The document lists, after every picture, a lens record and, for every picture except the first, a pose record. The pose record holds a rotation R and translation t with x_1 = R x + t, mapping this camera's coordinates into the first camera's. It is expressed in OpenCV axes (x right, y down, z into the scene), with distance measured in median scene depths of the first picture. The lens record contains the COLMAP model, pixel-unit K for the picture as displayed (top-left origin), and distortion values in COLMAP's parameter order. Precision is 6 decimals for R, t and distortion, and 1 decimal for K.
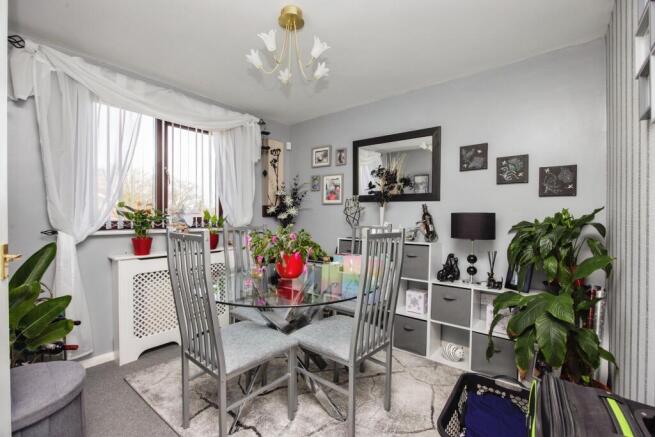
lens RADIAL K [[291.6, 0, 327.5], [0, 291.6, 218.5], [0, 0, 1]] dist [-0.000576, 0.000305]
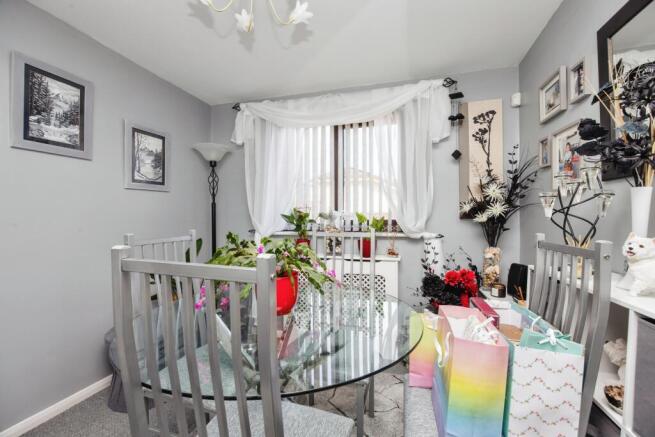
lens RADIAL K [[291.6, 0, 327.5], [0, 291.6, 218.5], [0, 0, 1]] dist [-0.000576, 0.000305]
pose [[0.375586, -0.005390, -0.926772, 0.304334], [0.000687, 0.999984, -0.005537, -0.003838], [0.926787, 0.001443, 0.375584, 0.474279]]
